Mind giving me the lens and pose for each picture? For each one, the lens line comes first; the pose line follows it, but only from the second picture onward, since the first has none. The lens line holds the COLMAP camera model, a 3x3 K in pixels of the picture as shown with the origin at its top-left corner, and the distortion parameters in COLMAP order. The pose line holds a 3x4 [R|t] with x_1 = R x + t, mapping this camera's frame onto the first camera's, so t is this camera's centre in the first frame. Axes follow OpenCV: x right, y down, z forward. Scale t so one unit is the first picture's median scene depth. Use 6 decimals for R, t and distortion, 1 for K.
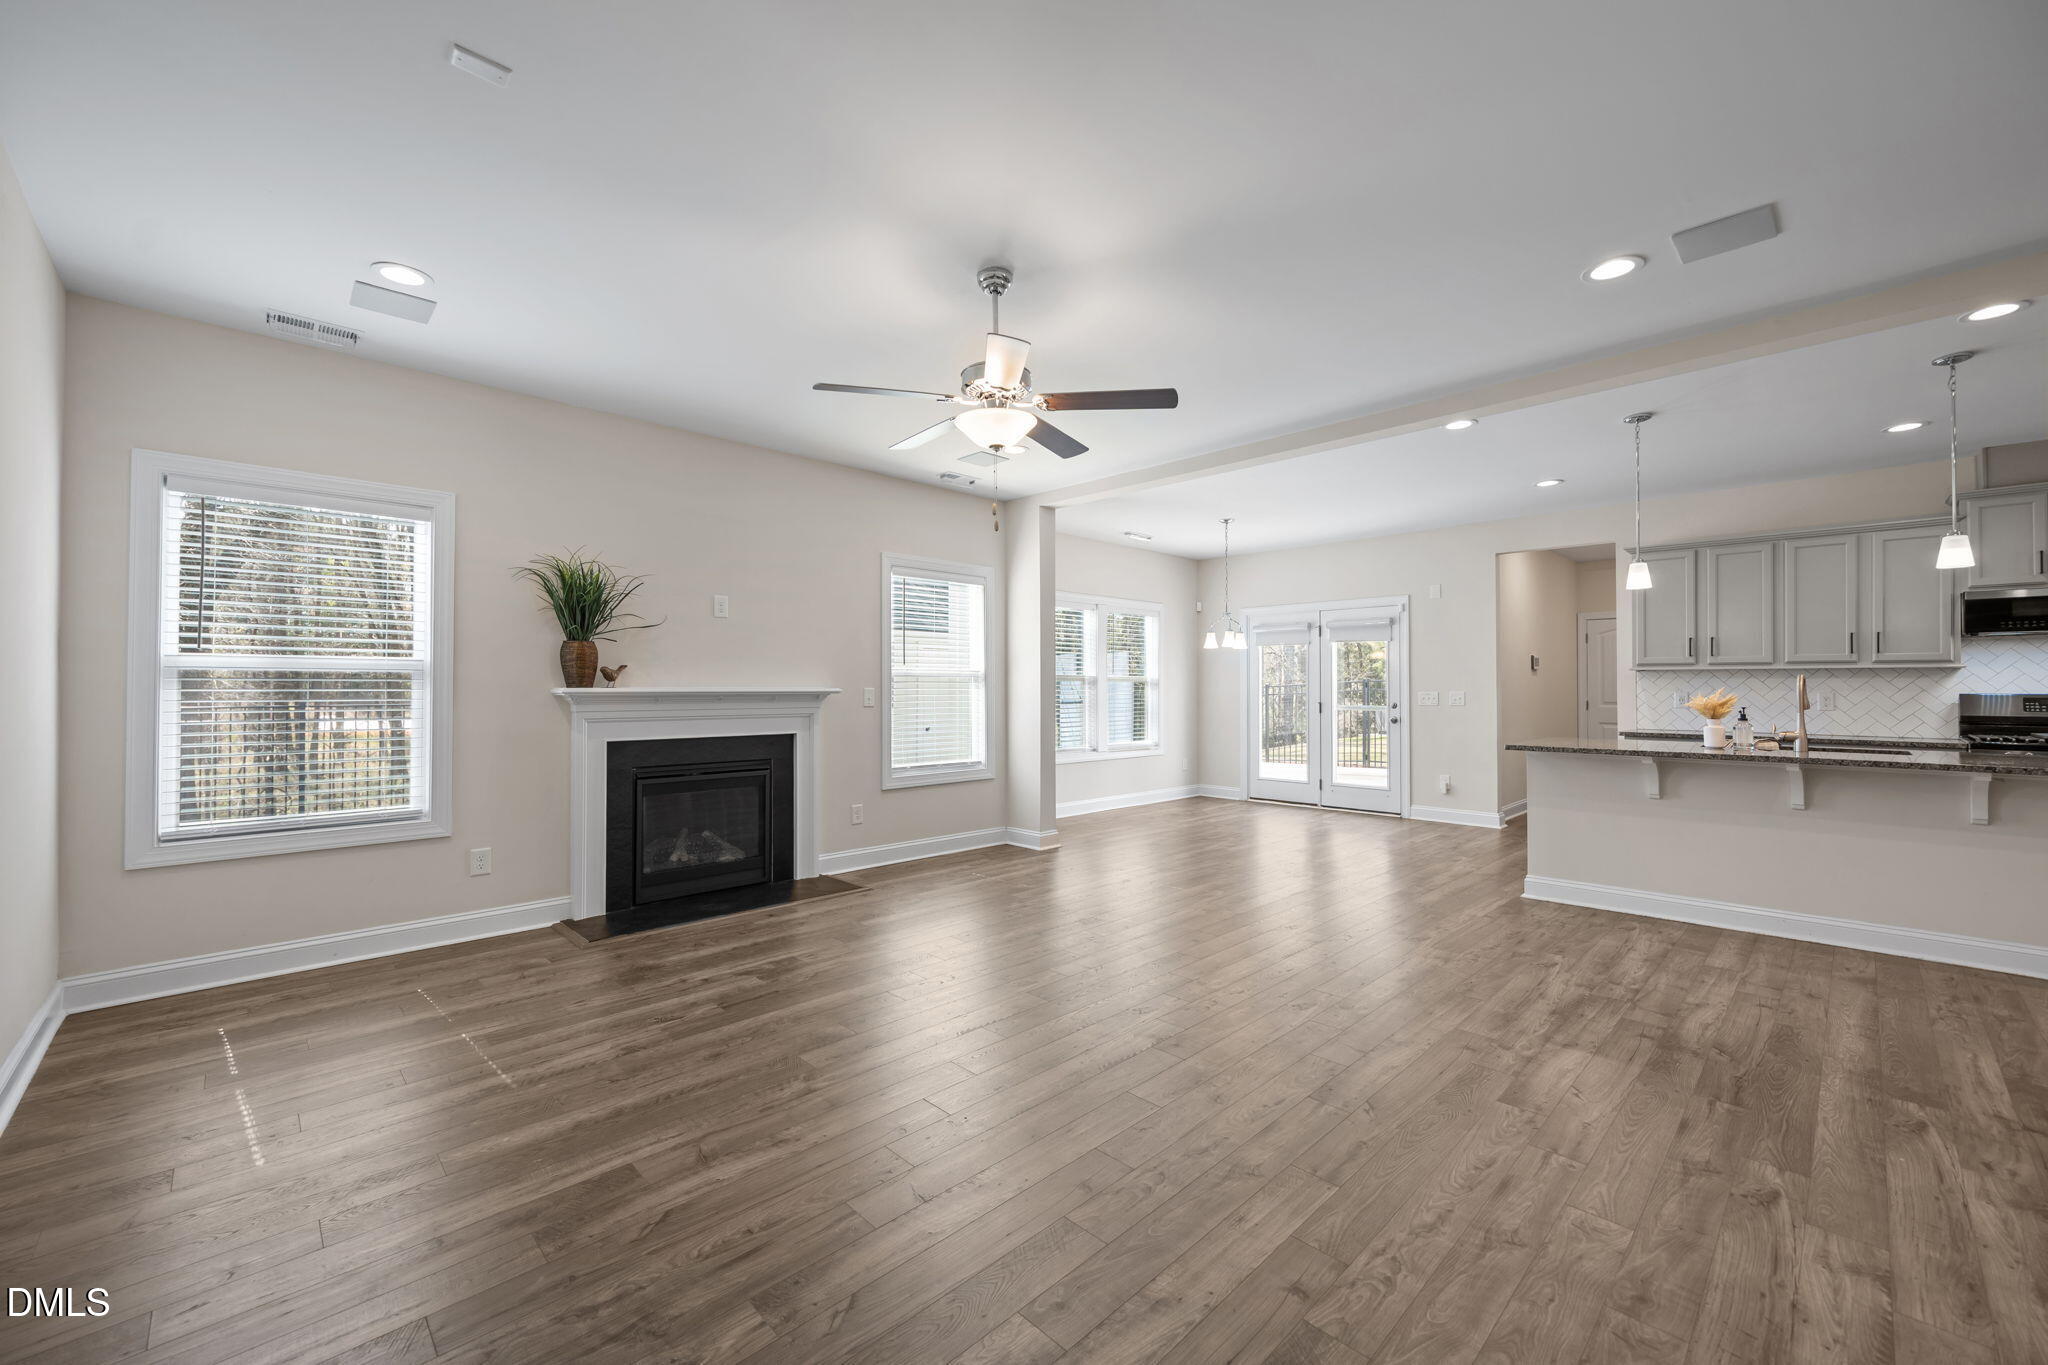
lens RADIAL K [[806.7, 0, 1045.5], [0, 806.7, 670.7], [0, 0, 1]] dist [0.009734, -0.001478]
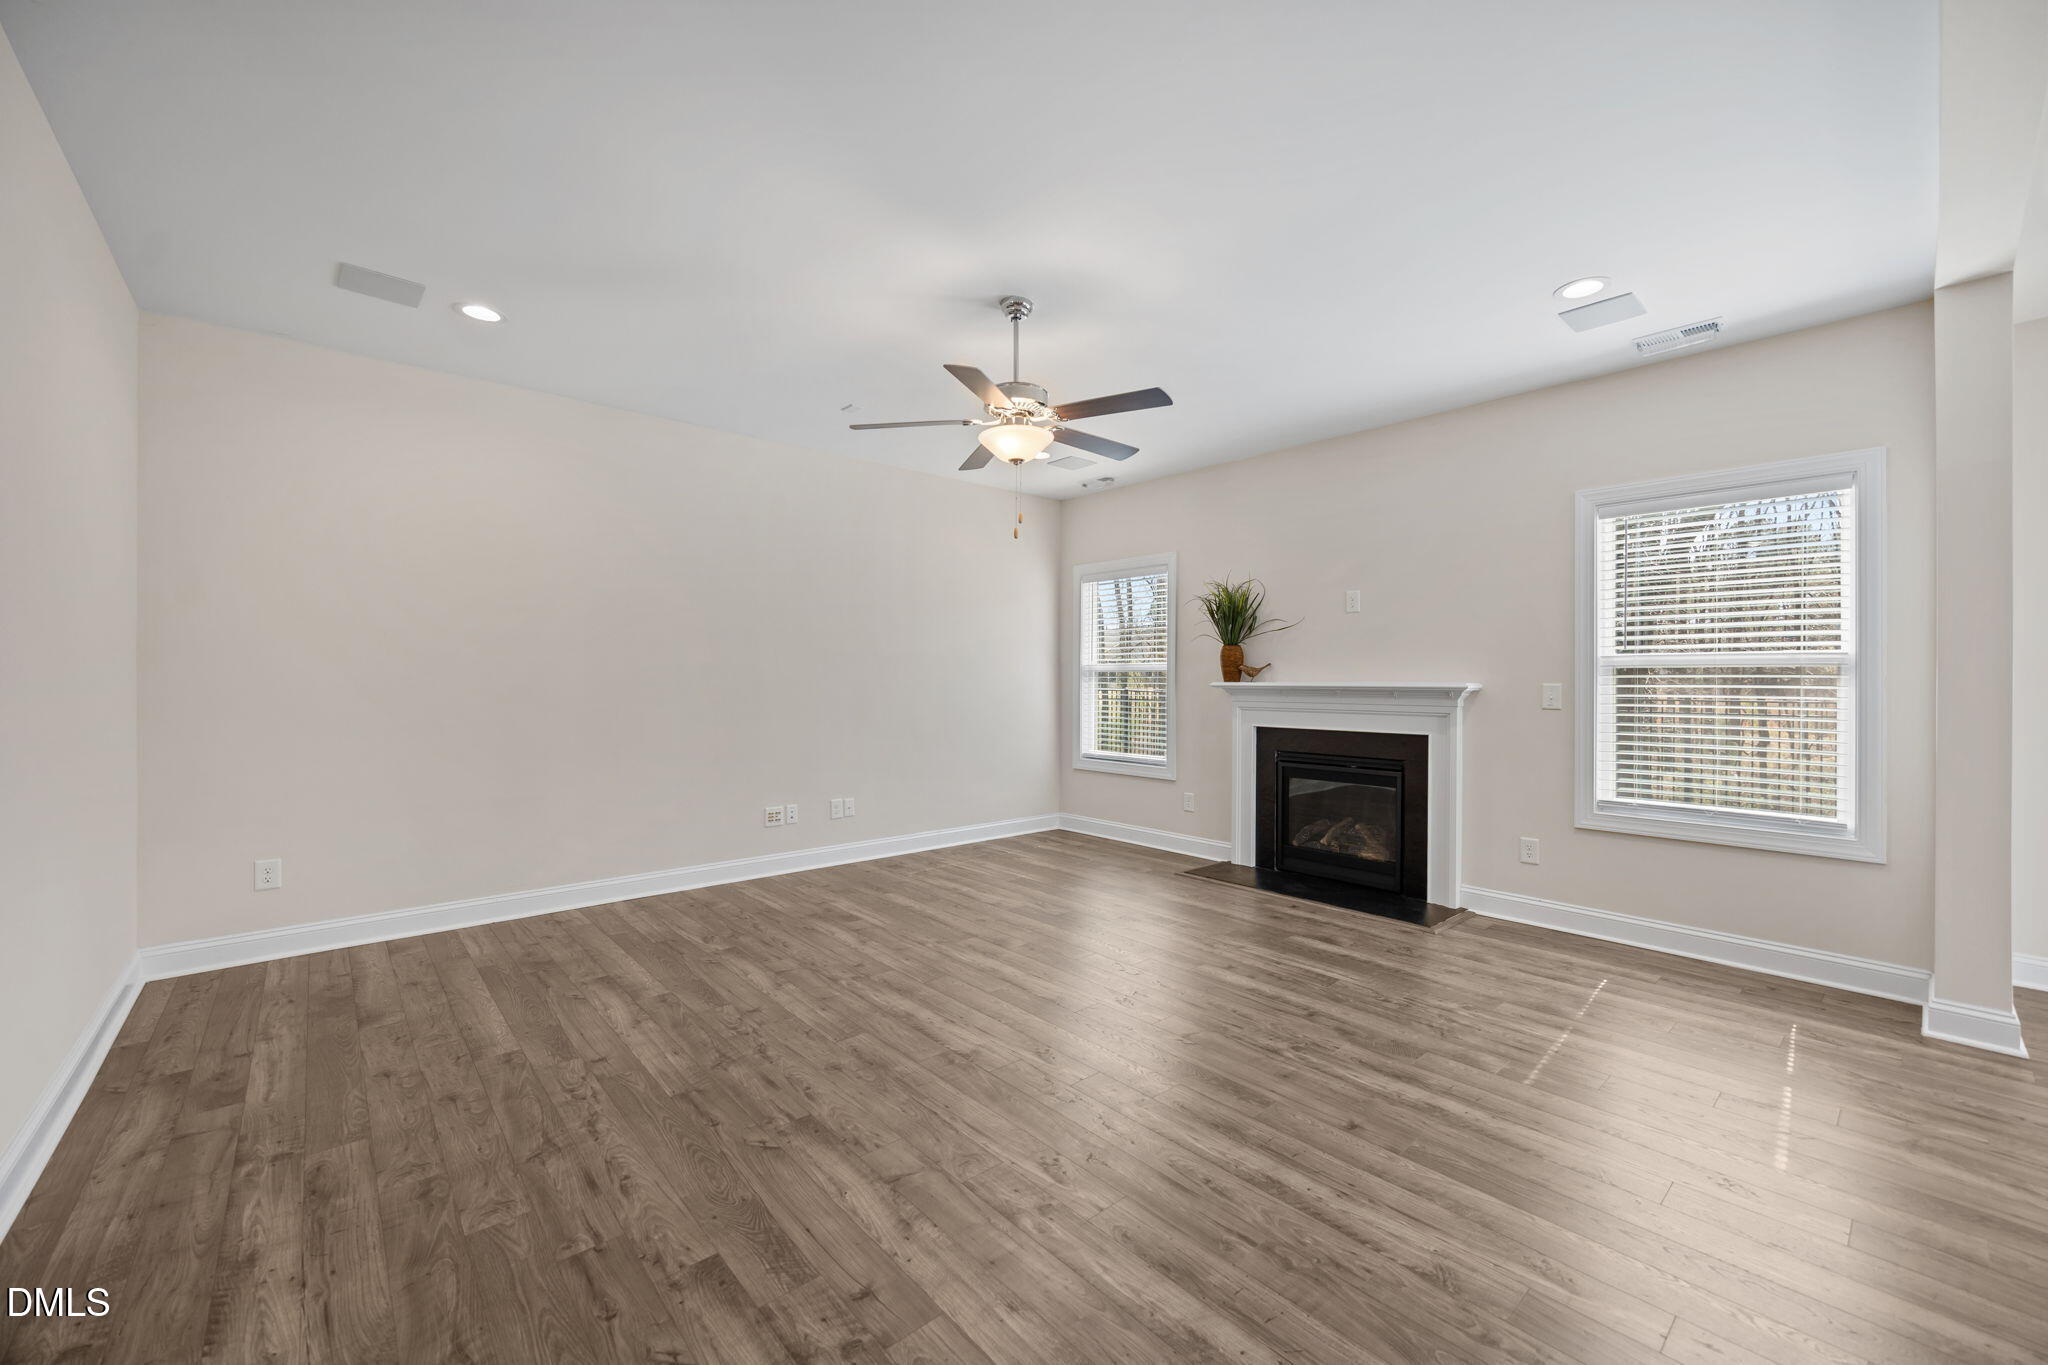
lens RADIAL K [[806.7, 0, 1024.2], [0, 806.7, 671.1], [0, 0, 1]] dist [0.009734, -0.001478]
pose [[-0.062688, -0.013863, -0.997937, 0.714886], [0.020092, 0.999683, -0.015149, 0.015586], [0.997831, -0.021001, -0.062389, 0.748700]]
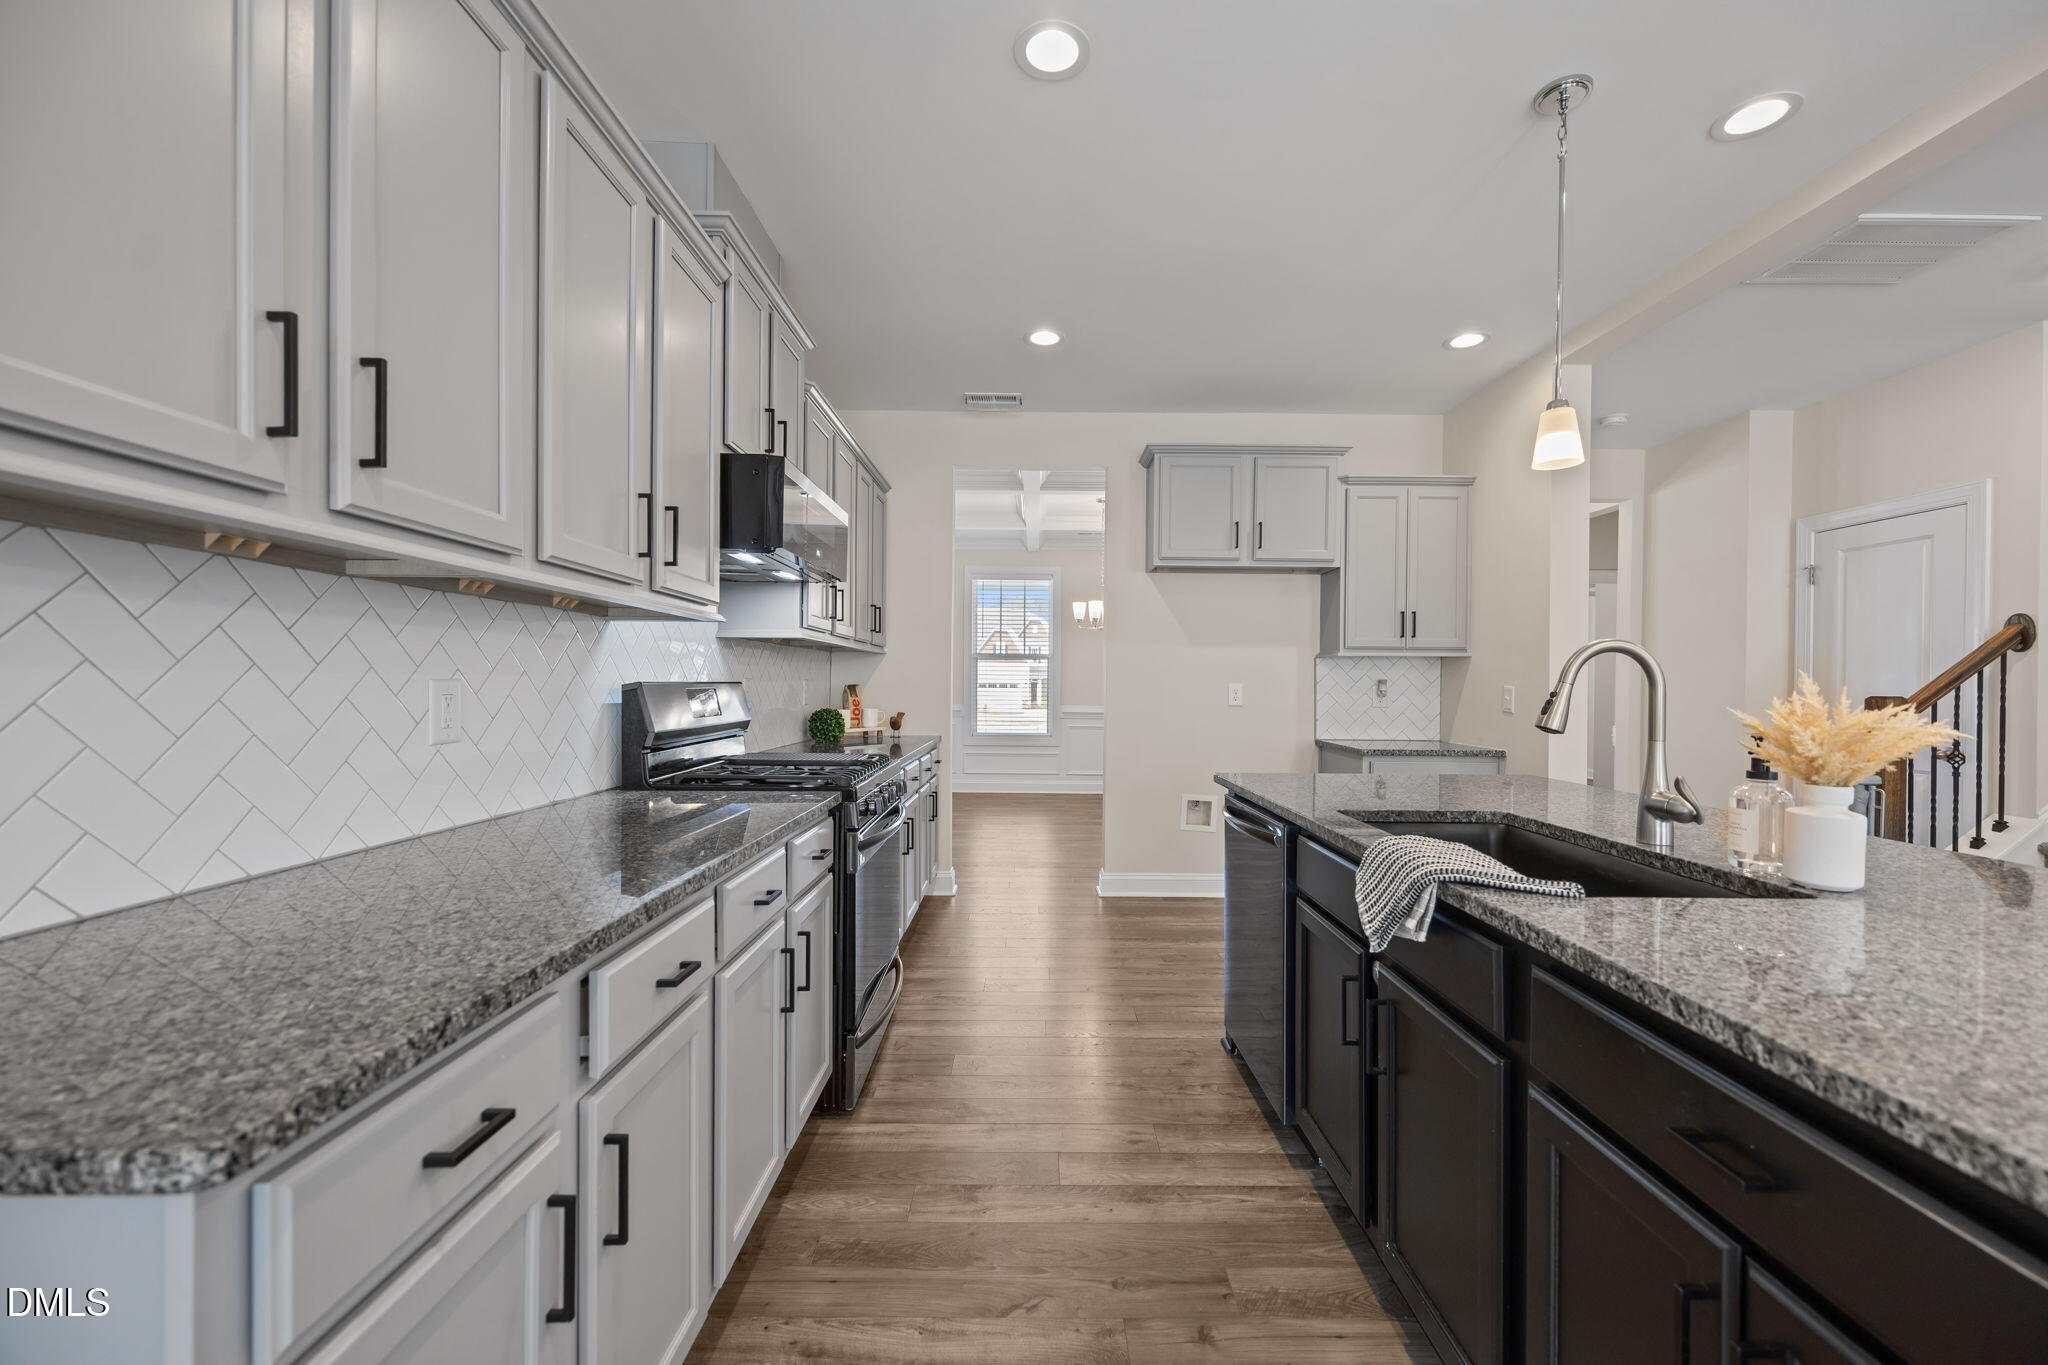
lens RADIAL K [[806.7, 0, 1045.5], [0, 806.7, 685.7], [0, 0, 1]] dist [0.009734, -0.001478]
pose [[-0.713490, -0.010468, 0.700587, 0.844623], [-0.026086, 0.999592, -0.011631, 0.036682], [-0.700179, -0.026574, -0.713472, 1.437282]]
